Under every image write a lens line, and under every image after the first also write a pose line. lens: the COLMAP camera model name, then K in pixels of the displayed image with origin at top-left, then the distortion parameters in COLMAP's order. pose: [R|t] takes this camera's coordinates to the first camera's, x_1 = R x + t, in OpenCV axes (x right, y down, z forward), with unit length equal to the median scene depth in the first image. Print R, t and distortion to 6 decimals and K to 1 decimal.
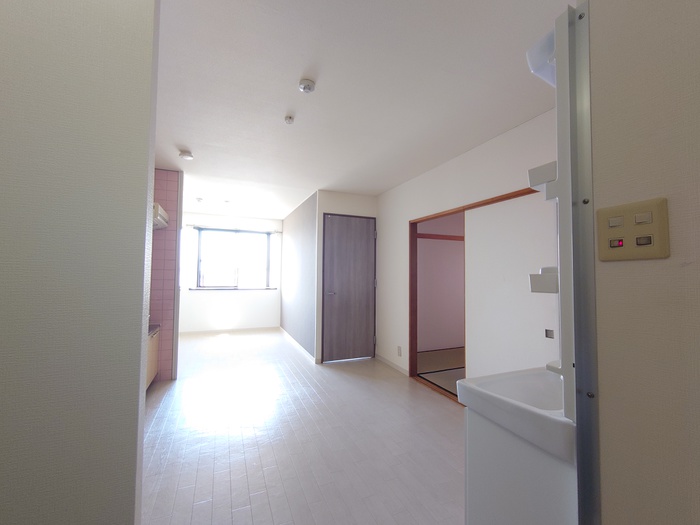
lens RADIAL K [[299.5, 0, 353.0], [0, 299.5, 262.2], [0, 0, 1]] dist [0.003281, -0.003569]
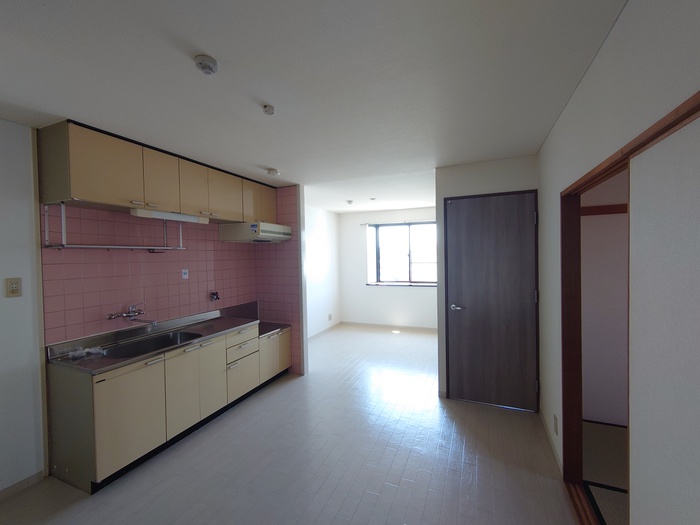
lens RADIAL K [[299.5, 0, 353.0], [0, 299.5, 262.2], [0, 0, 1]] dist [0.003281, -0.003569]
pose [[0.693246, -0.009669, -0.720637, 0.268762], [0.054405, 0.997759, 0.038950, -0.047610], [0.718645, -0.066208, 0.692218, 0.310686]]
